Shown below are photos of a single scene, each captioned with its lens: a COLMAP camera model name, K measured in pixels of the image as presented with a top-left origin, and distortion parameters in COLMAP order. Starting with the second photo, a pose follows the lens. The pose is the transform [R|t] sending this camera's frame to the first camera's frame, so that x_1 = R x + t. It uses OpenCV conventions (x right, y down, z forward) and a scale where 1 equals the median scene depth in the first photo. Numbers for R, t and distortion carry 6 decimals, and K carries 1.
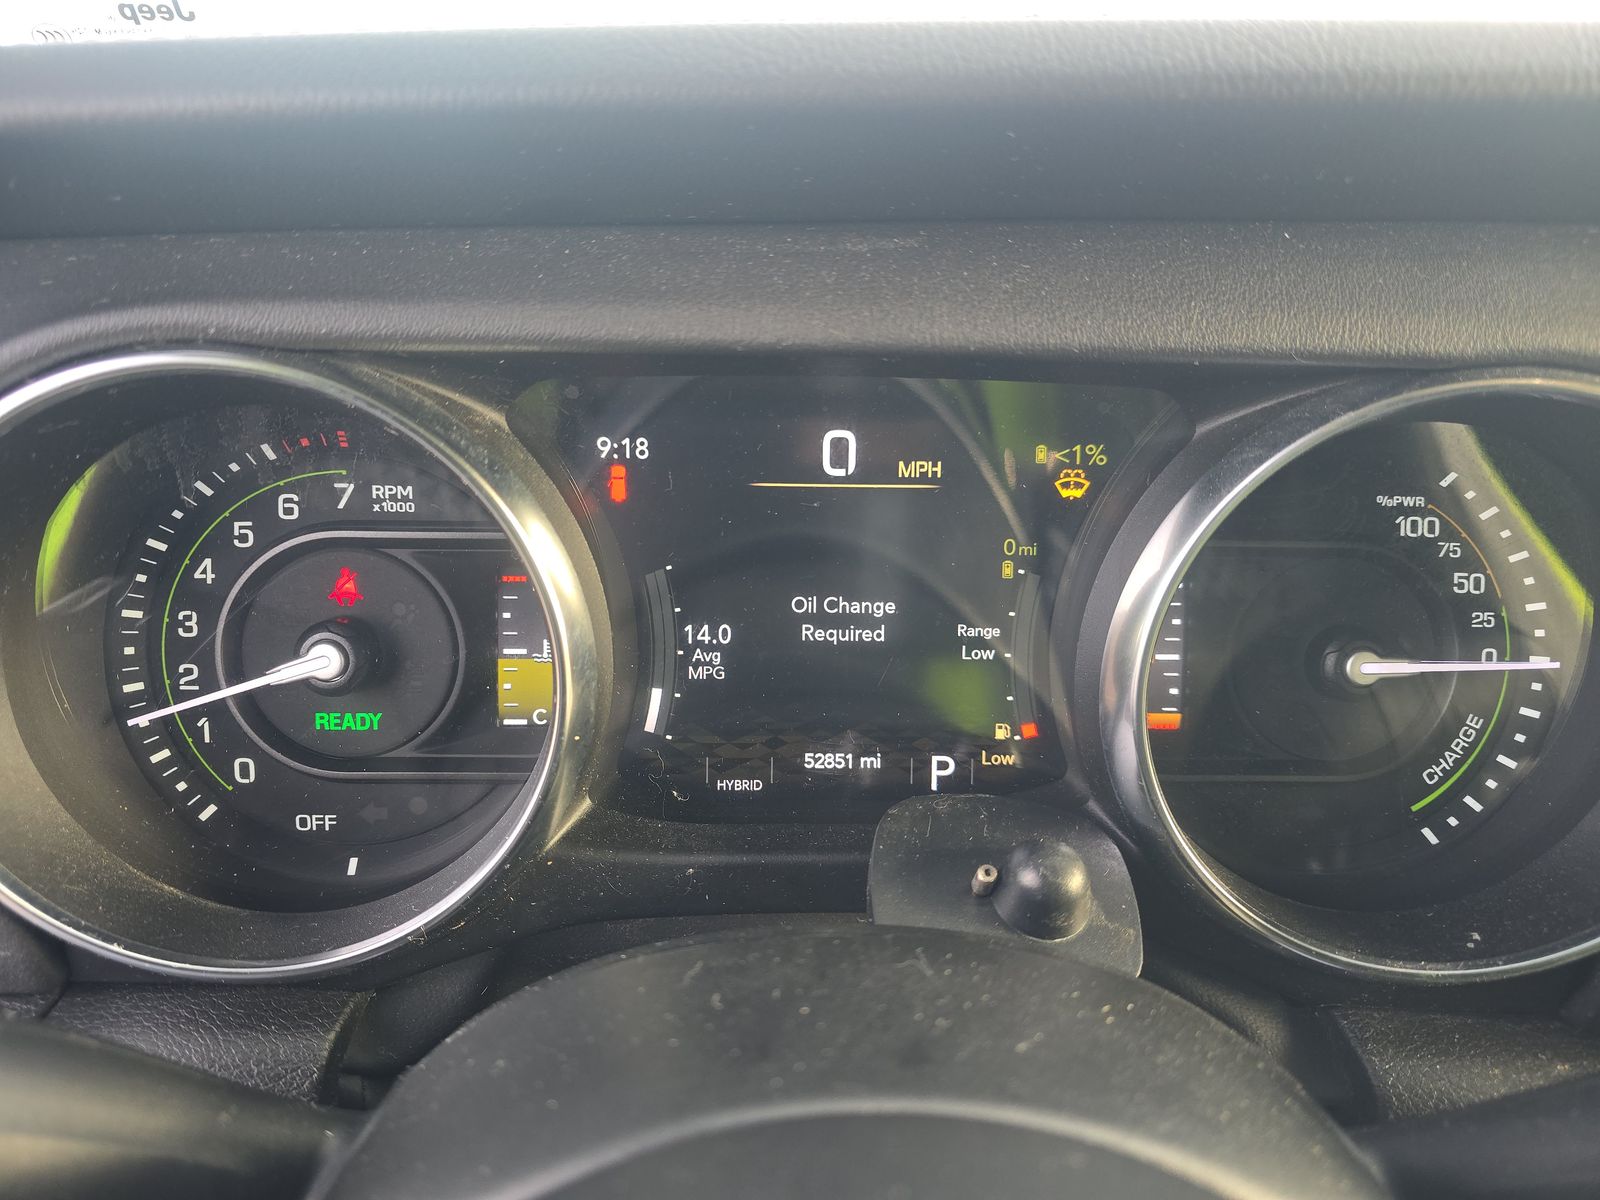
lens RADIAL K [[1071.4, 0, 800.4], [0, 1071.4, 600.7], [0, 0, 1]] dist [0.000682, 0.000143]
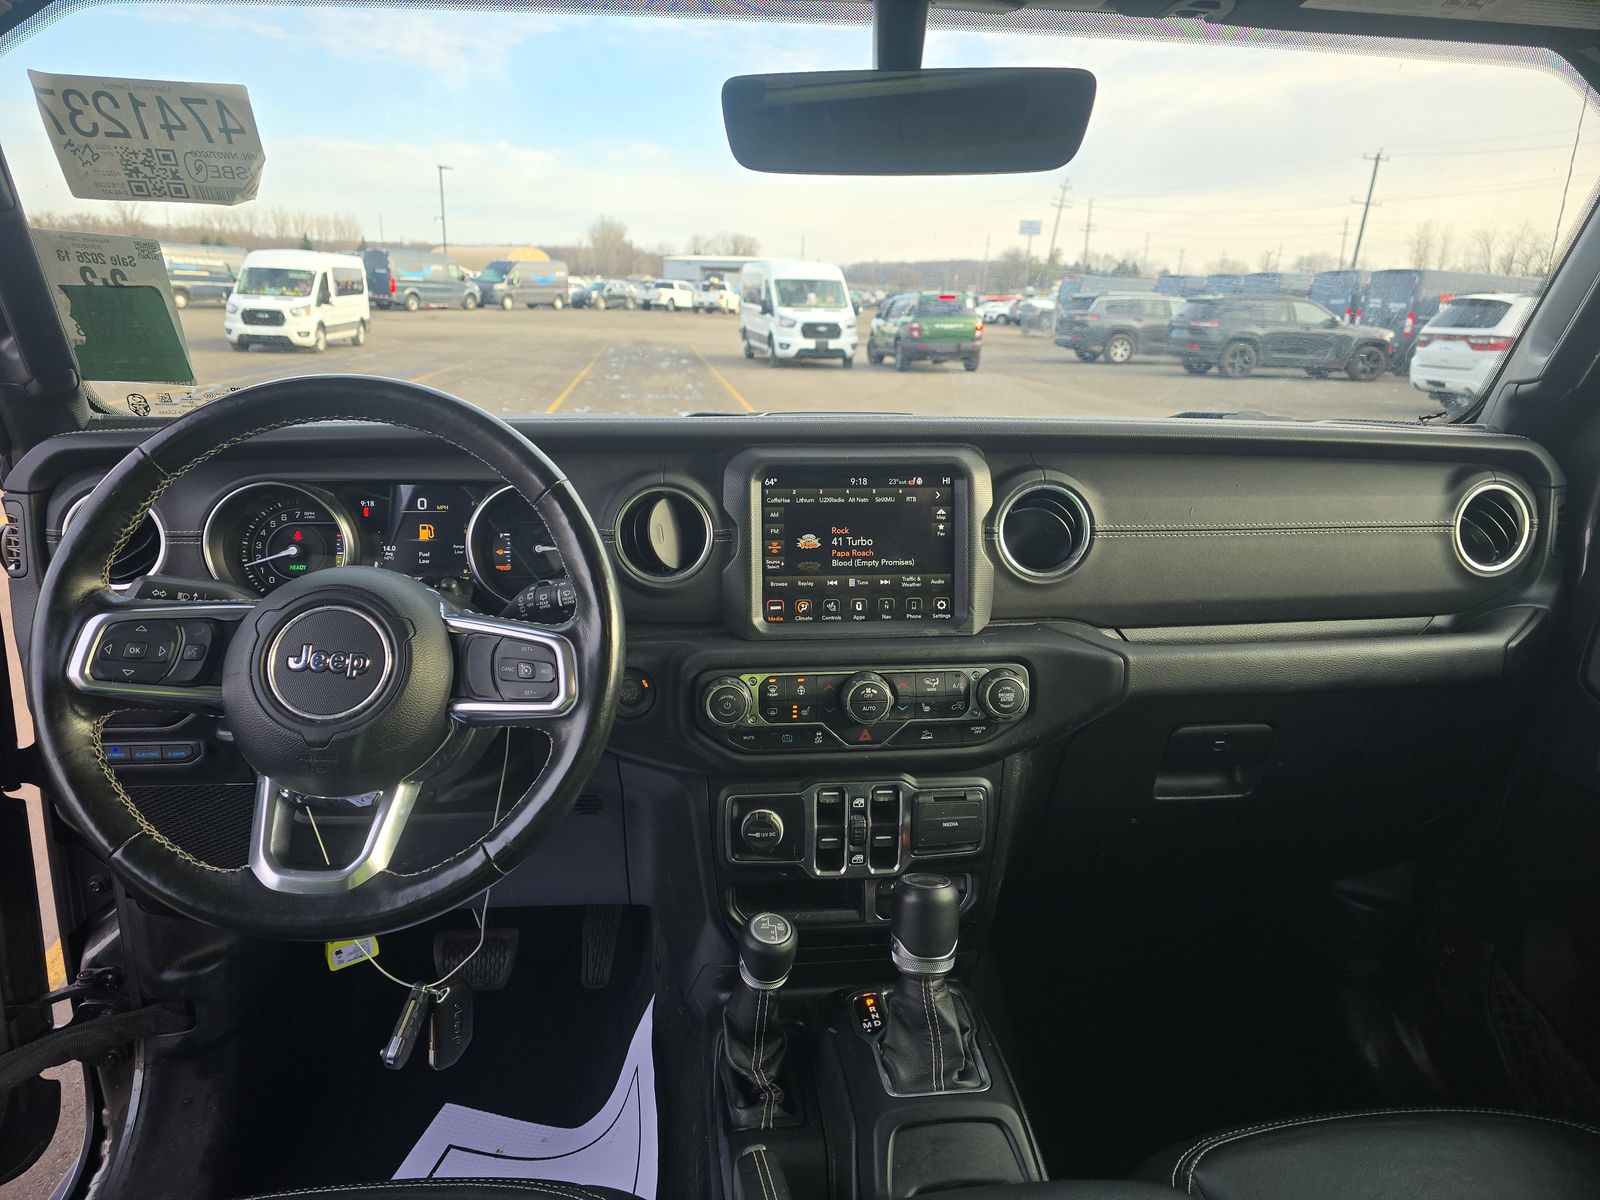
lens RADIAL K [[1071.4, 0, 799.9], [0, 1071.4, 597.8], [0, 0, 1]] dist [0.000682, 0.000143]
pose [[0.994264, -0.026658, 0.103583, 1.110936], [0.038243, 0.993026, -0.111518, 0.782607], [-0.099888, 0.114840, 0.988349, -3.376567]]
